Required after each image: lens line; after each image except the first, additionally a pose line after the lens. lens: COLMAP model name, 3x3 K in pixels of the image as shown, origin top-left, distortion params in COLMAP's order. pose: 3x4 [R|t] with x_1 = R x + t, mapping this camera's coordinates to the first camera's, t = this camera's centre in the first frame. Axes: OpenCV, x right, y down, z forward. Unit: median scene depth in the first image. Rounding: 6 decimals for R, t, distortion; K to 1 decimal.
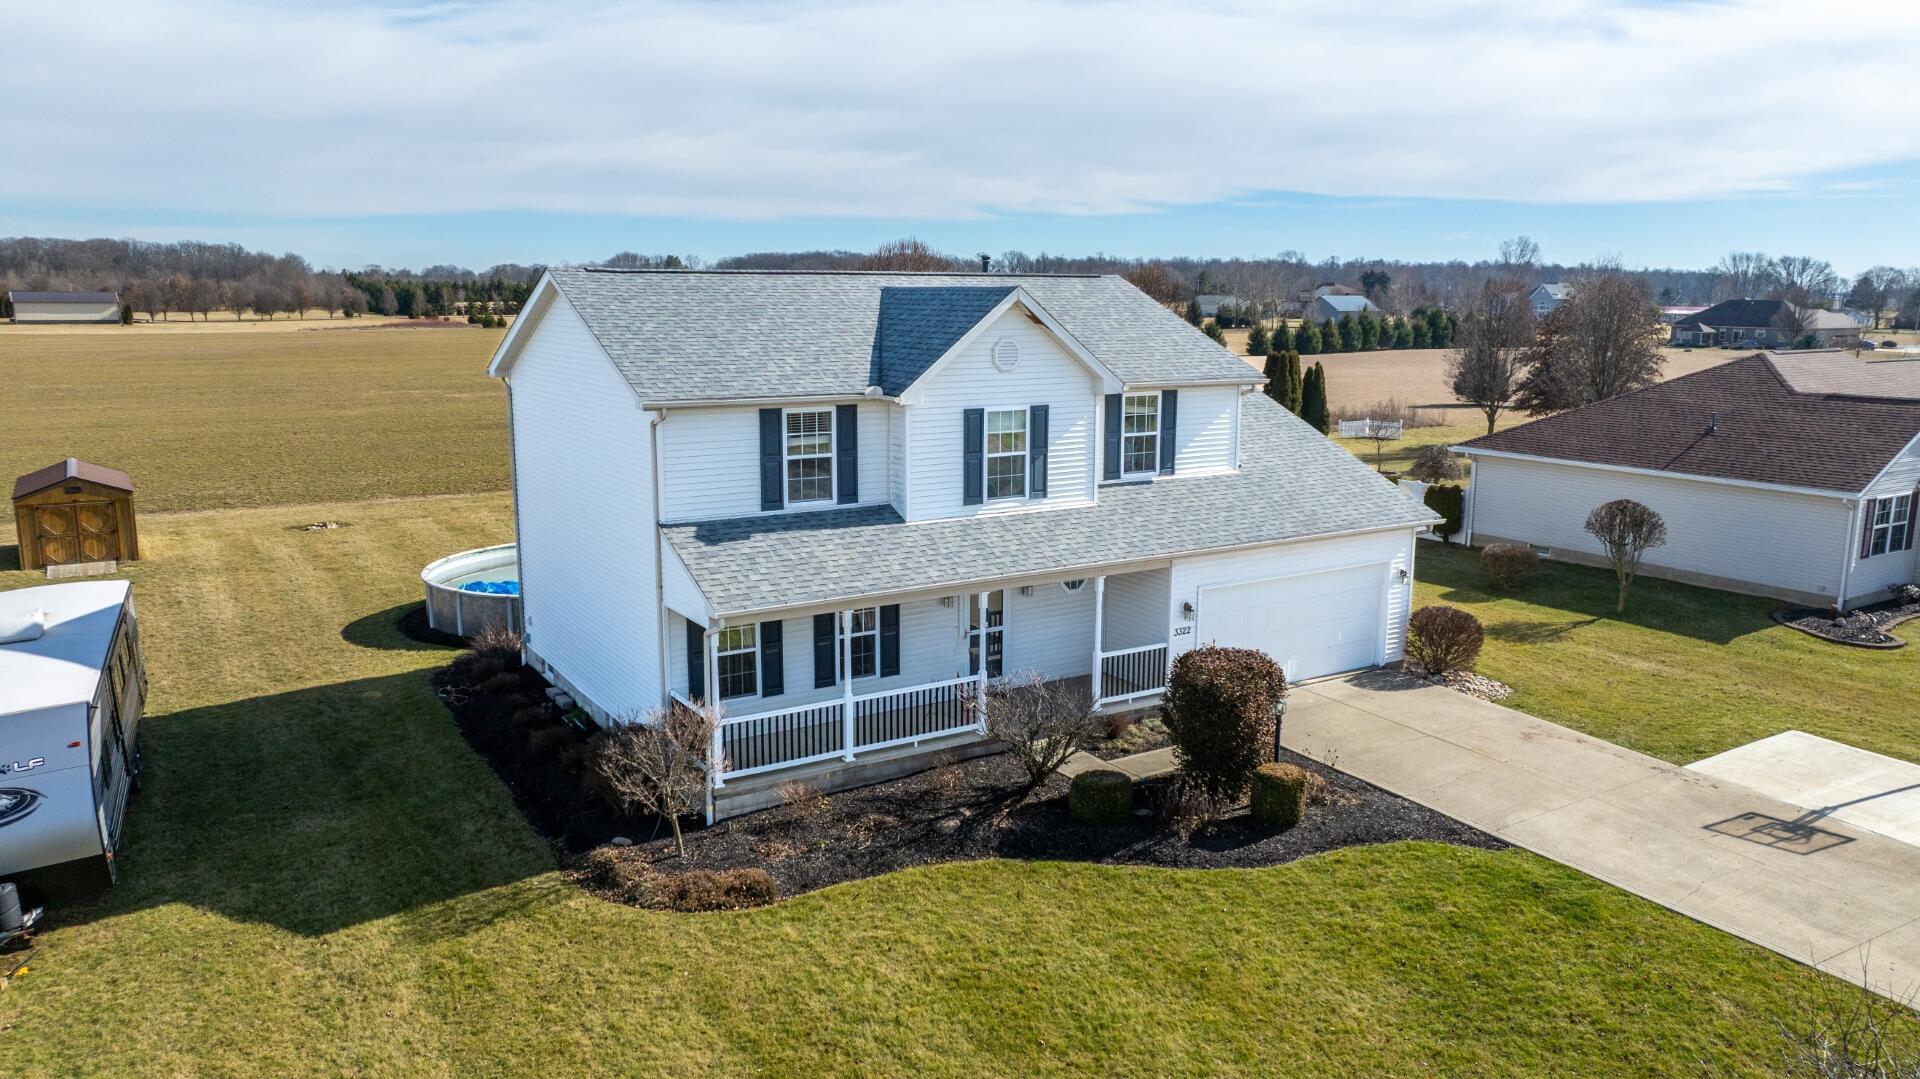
lens RADIAL K [[1348.3, 0, 960.0], [0, 1348.3, 539.5], [0, 0, 1]] dist [-0.015891, 0.002201]
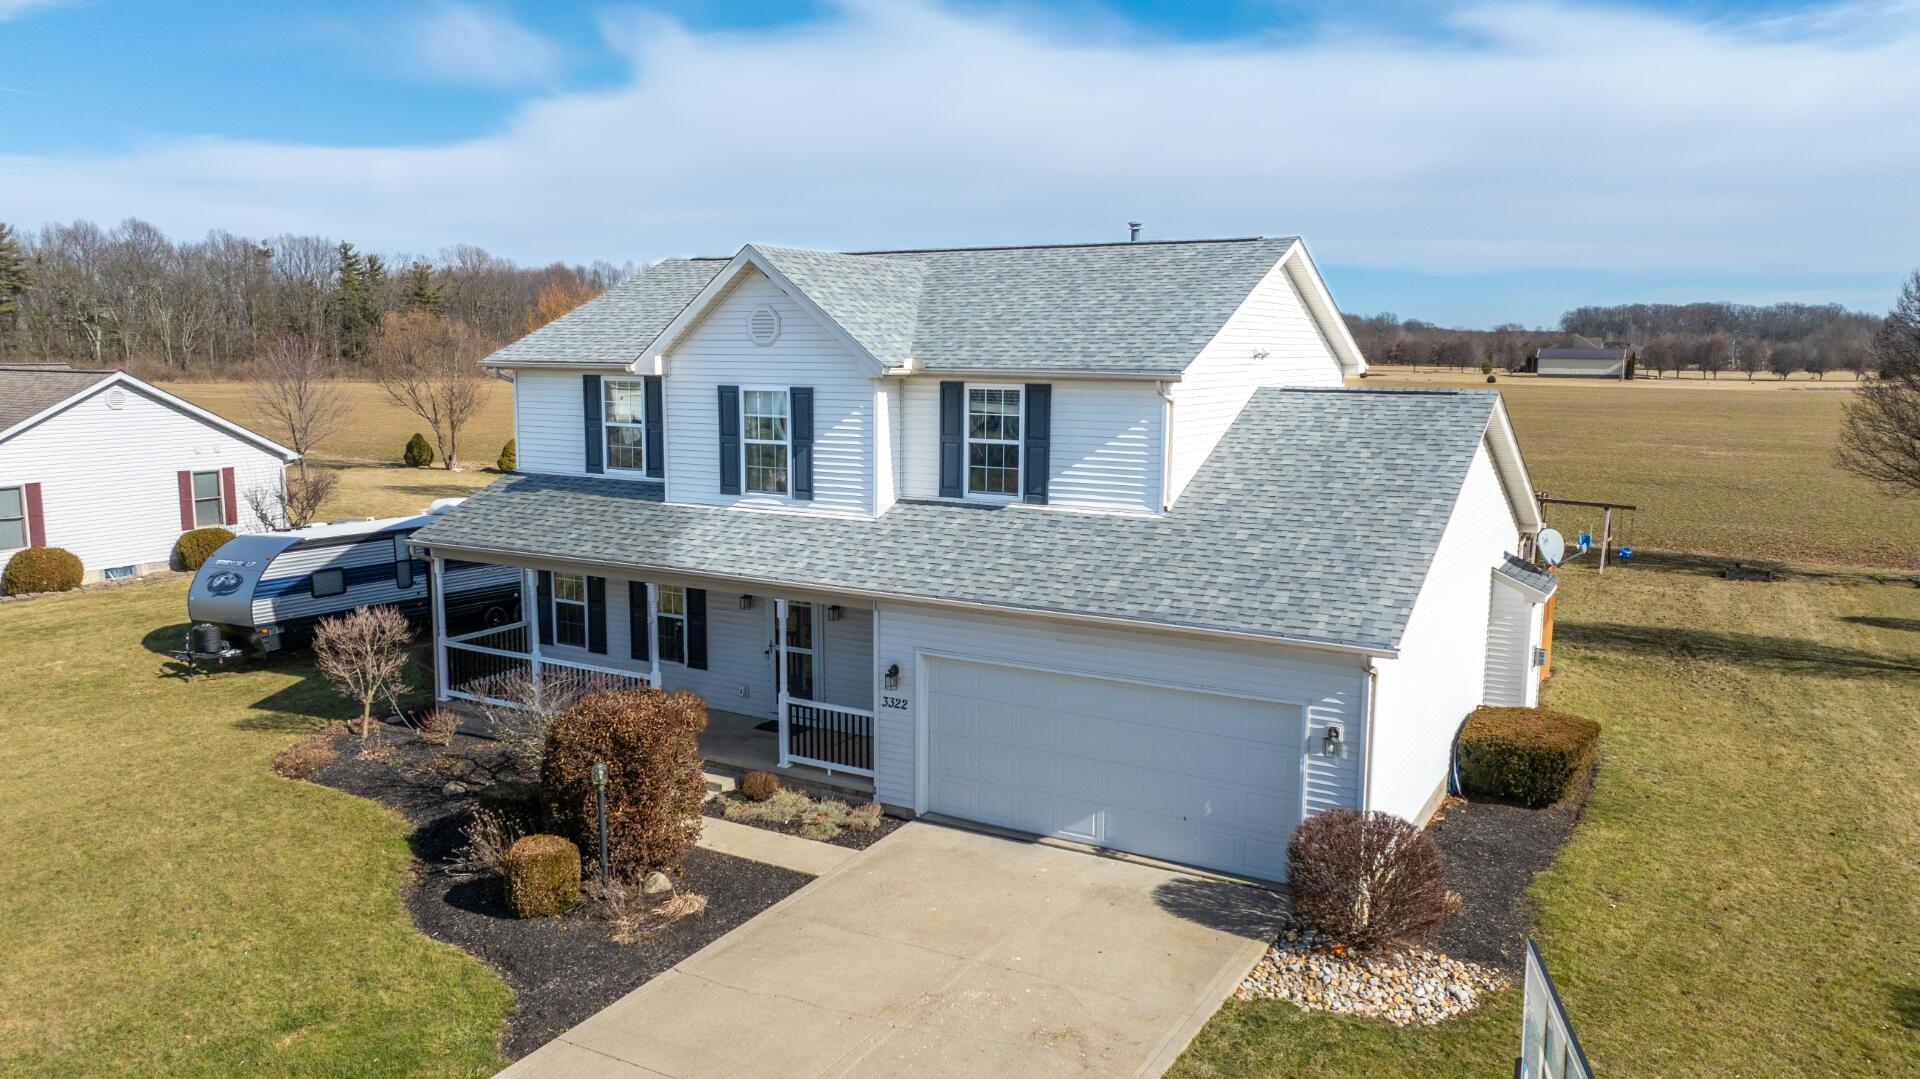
lens RADIAL K [[1348.3, 0, 960.0], [0, 1348.3, 539.5], [0, 0, 1]] dist [-0.015891, 0.002201]
pose [[0.470529, 0.123456, -0.873705, 0.879604], [-0.164120, 0.985131, 0.050815, -0.068121], [0.866987, 0.119482, 0.483794, 0.722116]]
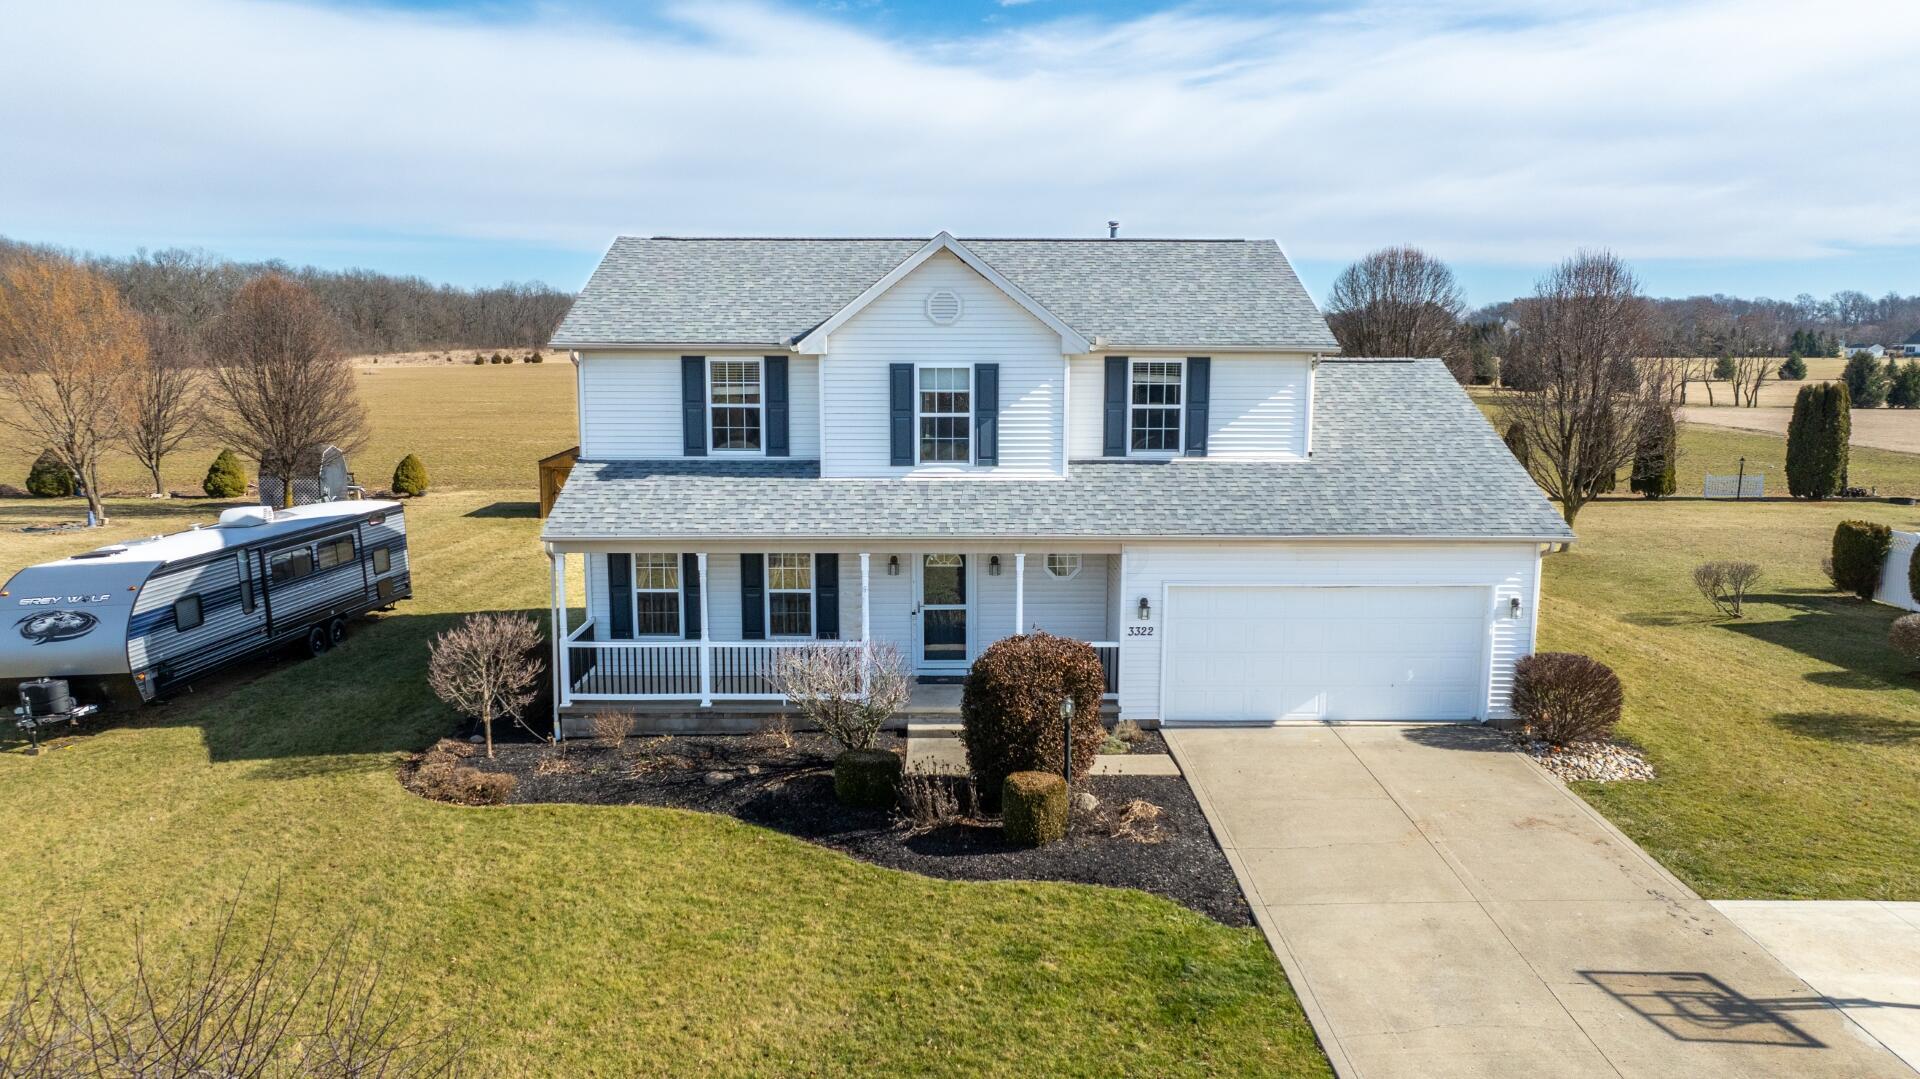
lens RADIAL K [[1348.3, 0, 960.0], [0, 1348.3, 539.5], [0, 0, 1]] dist [-0.015891, 0.002201]
pose [[0.851897, 0.076340, -0.518116, 0.549591], [-0.094286, 0.995510, -0.008346, 0.030021], [0.515152, 0.055961, 0.855270, 0.222223]]
